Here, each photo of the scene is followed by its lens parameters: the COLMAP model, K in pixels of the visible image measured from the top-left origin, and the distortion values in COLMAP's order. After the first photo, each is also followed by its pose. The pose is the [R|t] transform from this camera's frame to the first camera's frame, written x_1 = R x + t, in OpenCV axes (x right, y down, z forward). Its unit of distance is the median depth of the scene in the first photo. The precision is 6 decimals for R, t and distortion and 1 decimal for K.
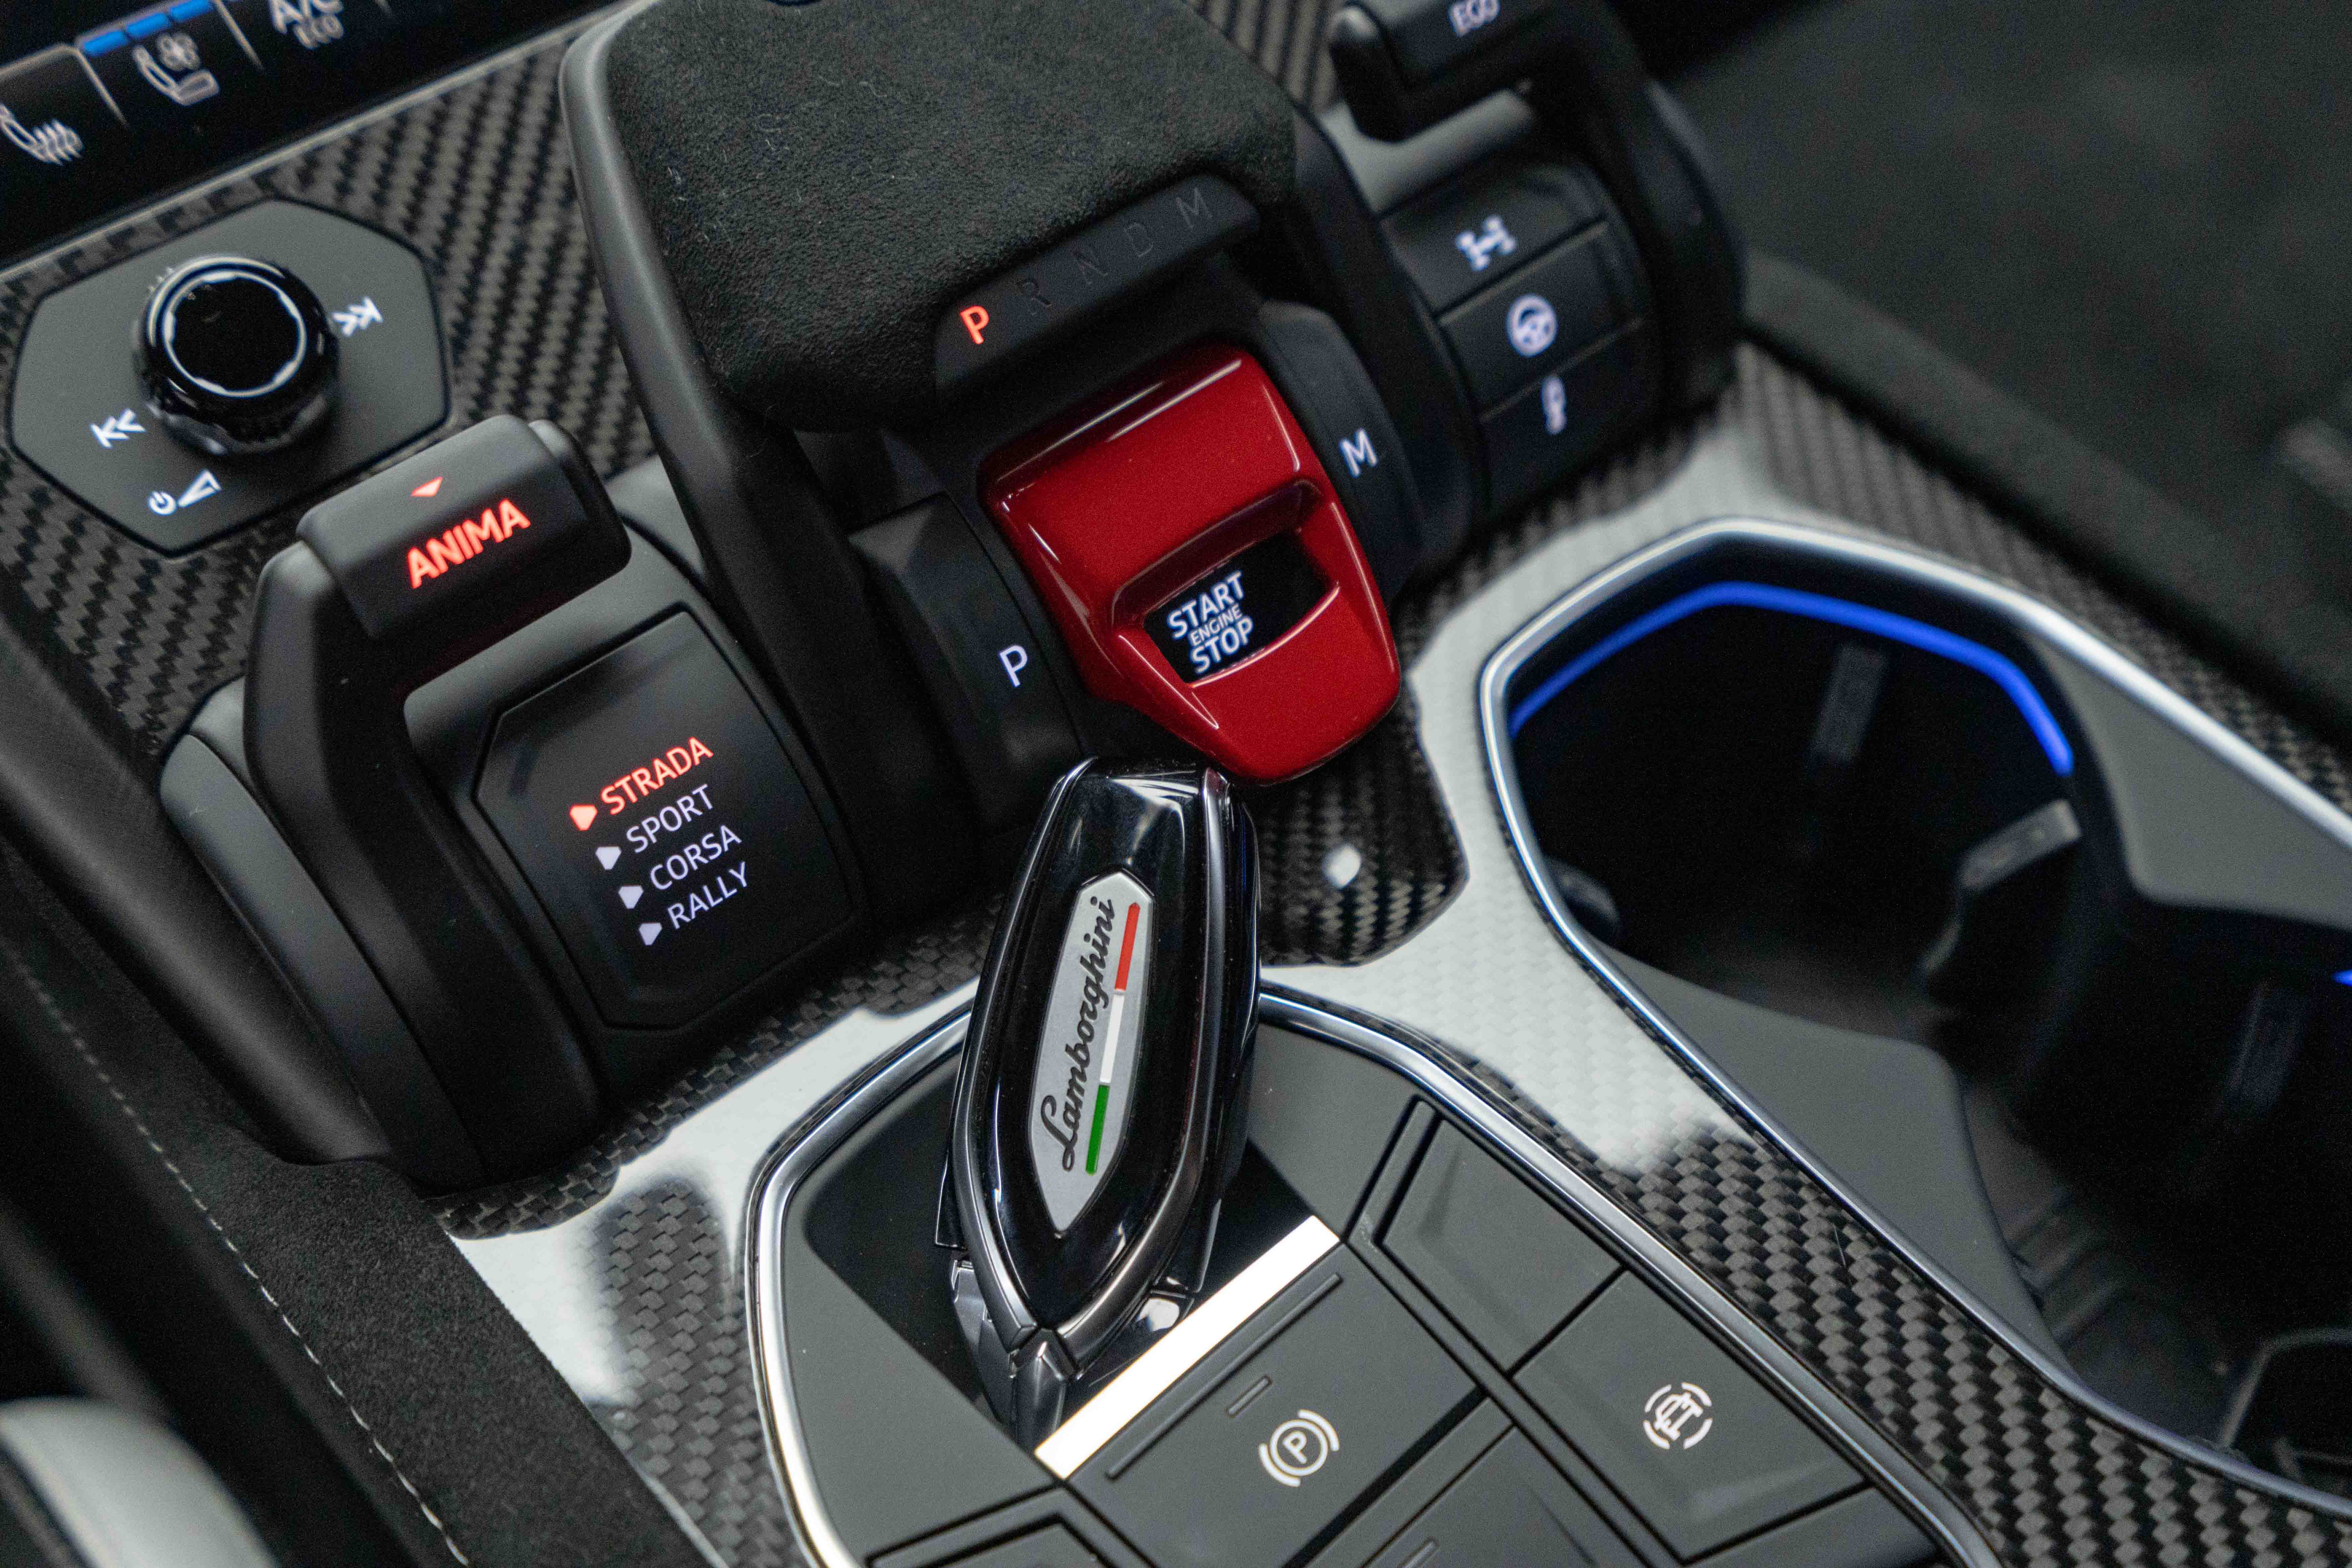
lens RADIAL K [[2355.6, 0, 1175.7], [0, 2355.6, 837.1], [0, 0, 1]] dist [-0.000888, -0.000813]
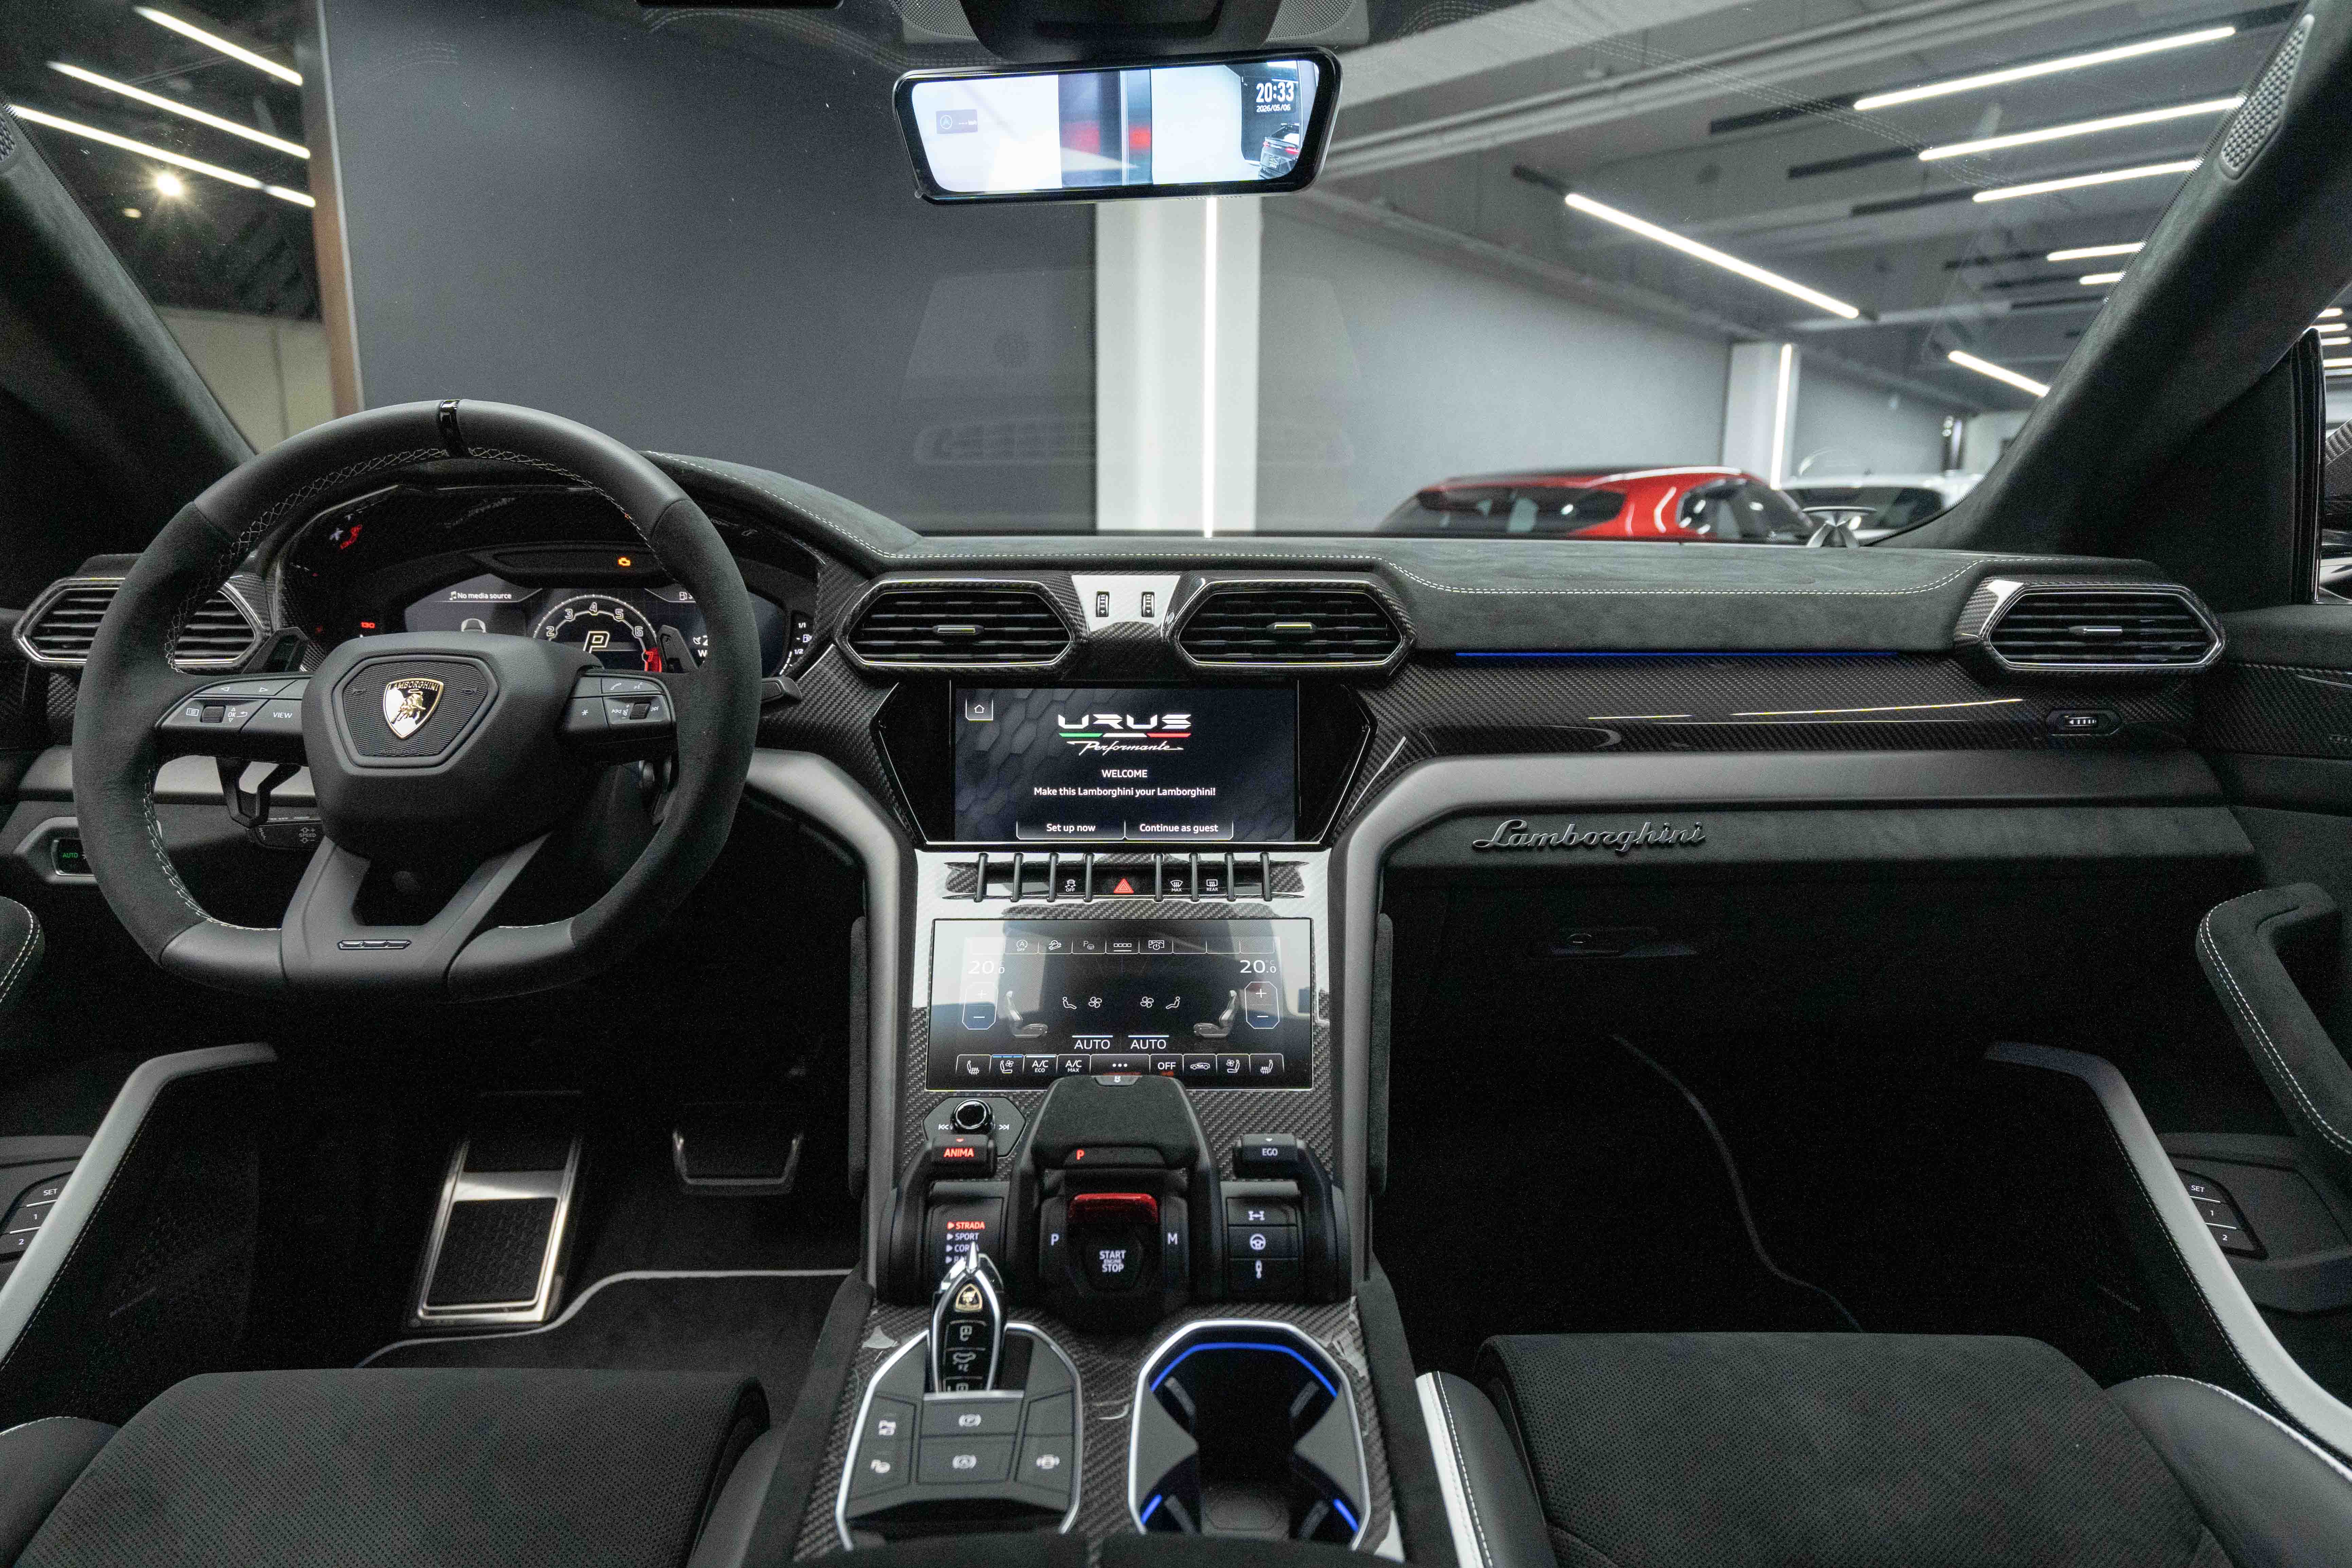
lens RADIAL K [[1407.0, 0, 1176.0], [0, 1407.0, 784.0], [0, 0, 1]] dist [0.012120, -0.000597]
pose [[0.771469, 0.144124, -0.619729, 1.499314], [-0.508819, 0.724549, -0.464900, 0.382808], [0.382021, 0.673986, 0.632300, -0.969908]]
